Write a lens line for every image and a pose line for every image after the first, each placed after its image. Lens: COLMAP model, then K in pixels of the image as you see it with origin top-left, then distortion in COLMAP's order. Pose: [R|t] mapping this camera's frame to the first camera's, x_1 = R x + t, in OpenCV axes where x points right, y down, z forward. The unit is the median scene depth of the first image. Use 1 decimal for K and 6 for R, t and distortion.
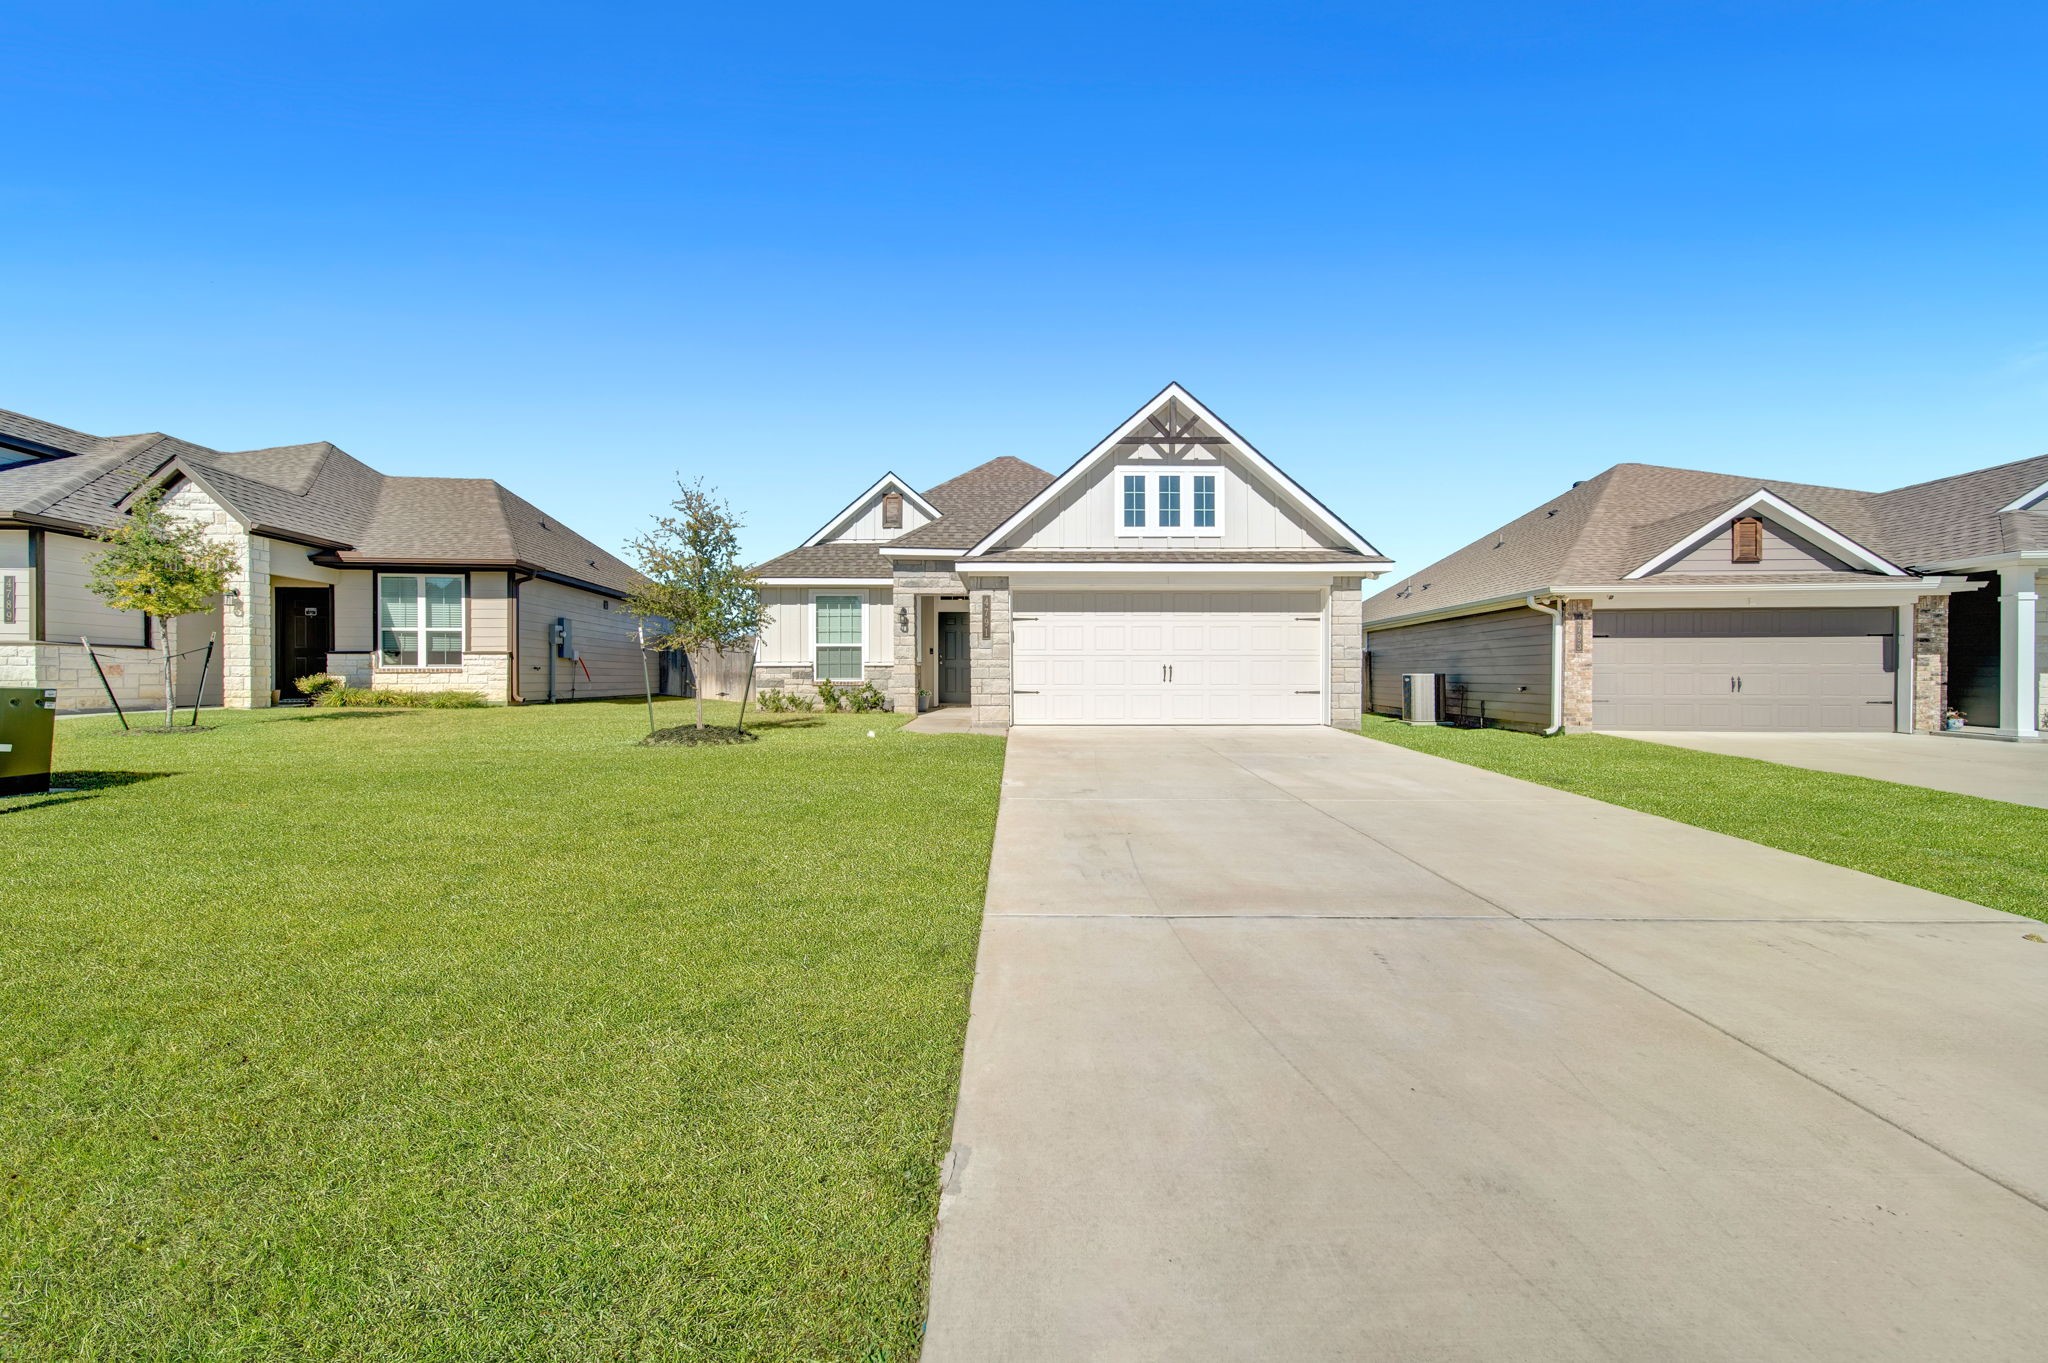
lens RADIAL K [[701.2, 0, 1021.0], [0, 701.2, 670.1], [0, 0, 1]] dist [-0.005920, -0.000161]
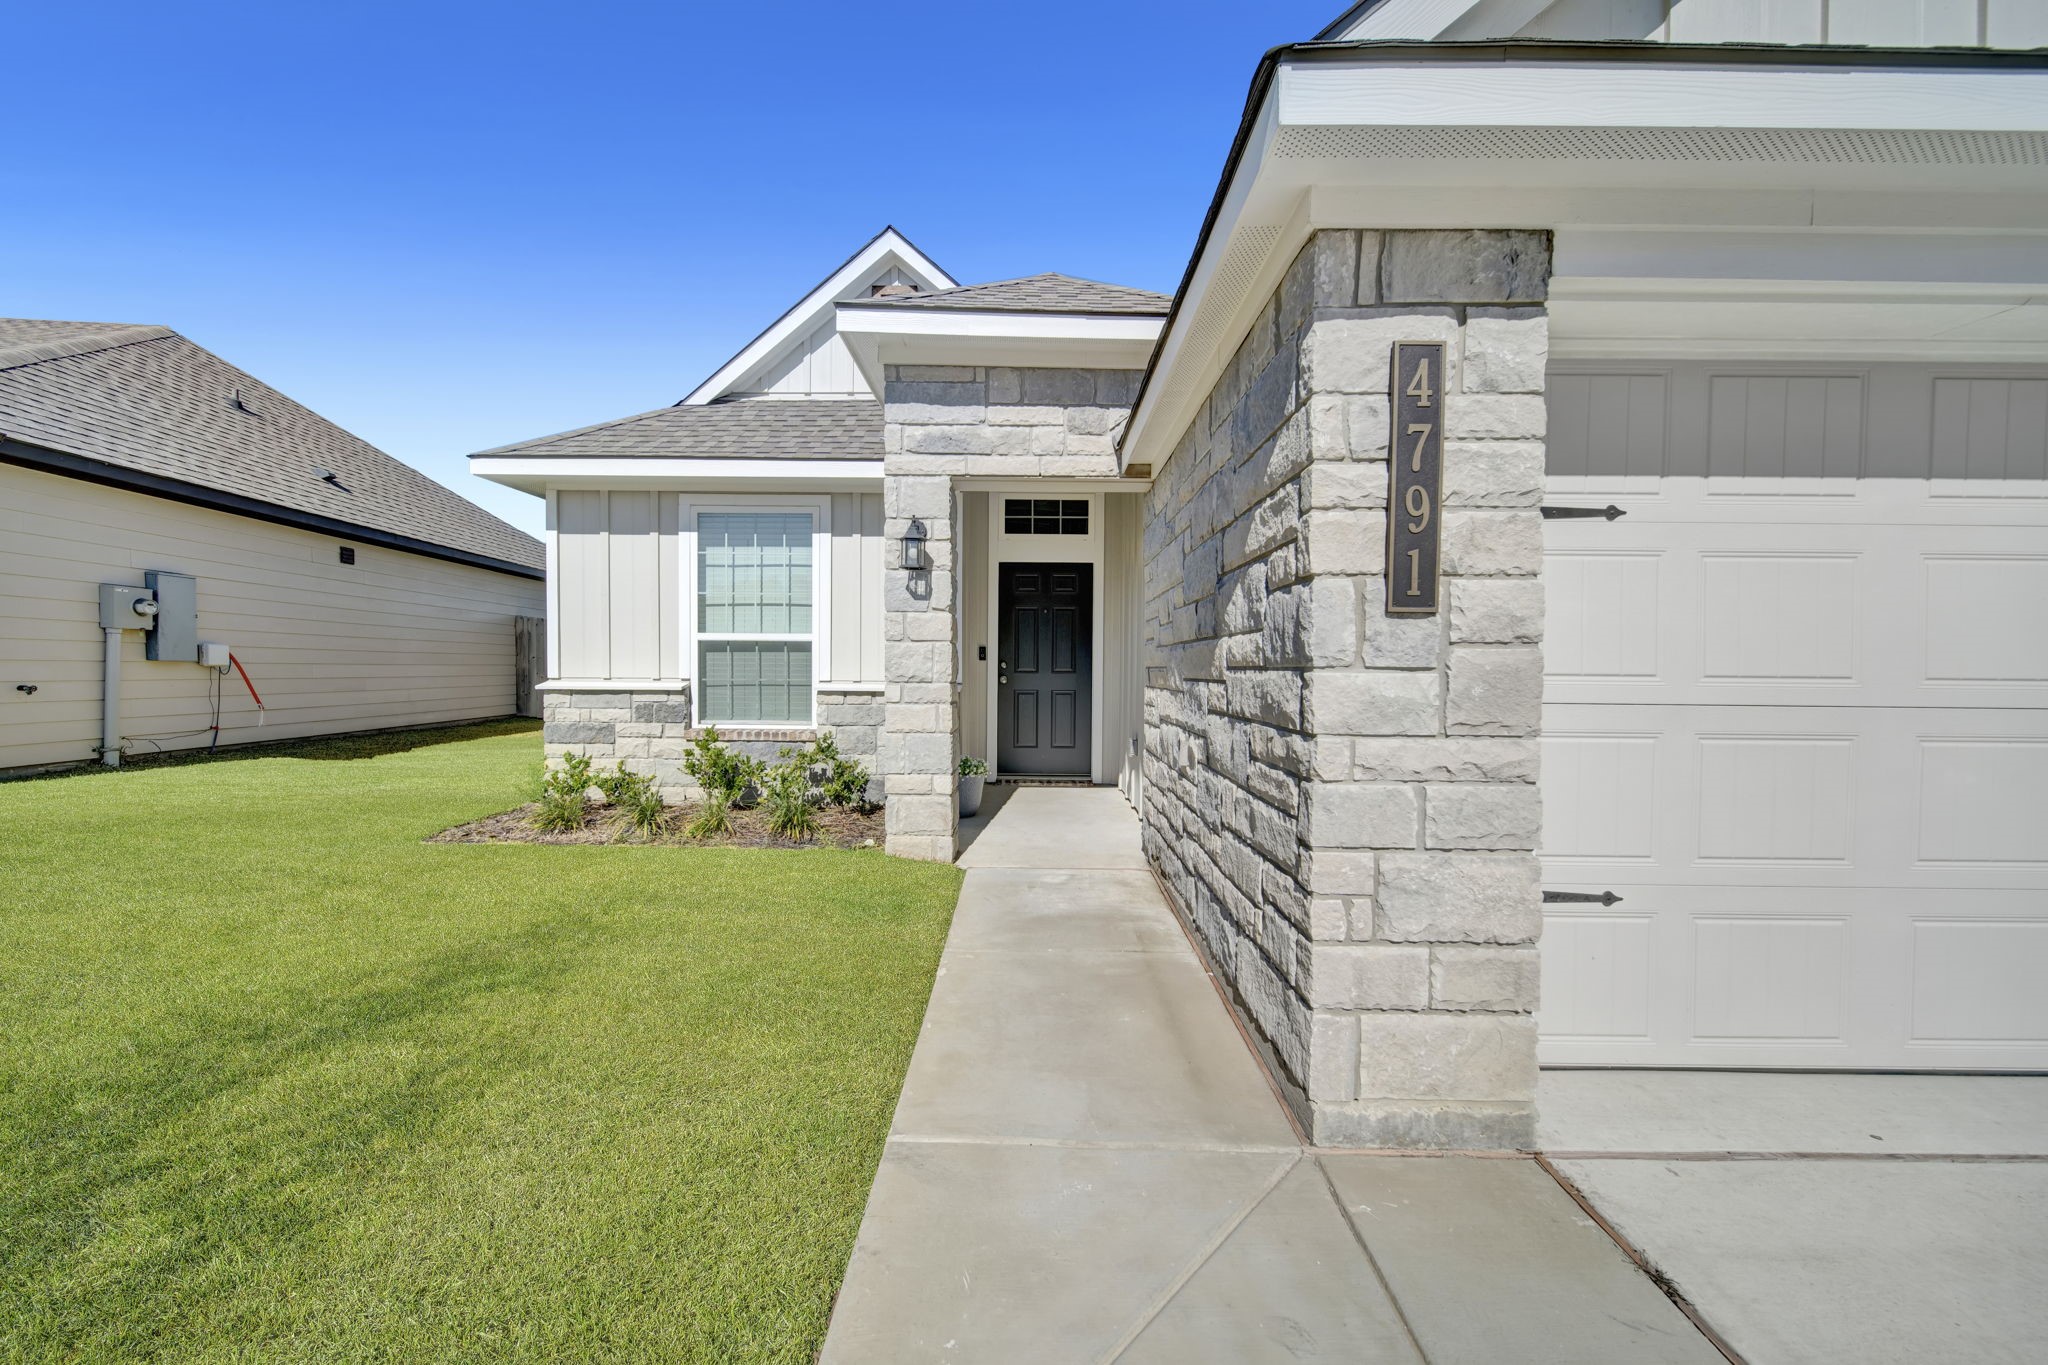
lens RADIAL K [[701.2, 0, 1021.0], [0, 701.2, 671.1], [0, 0, 1]] dist [-0.005920, -0.000161]
pose [[0.999669, 0.009325, -0.023991, -0.100229], [-0.009007, 0.999871, 0.013318, -0.023507], [0.024112, -0.013097, 0.999623, 0.610998]]
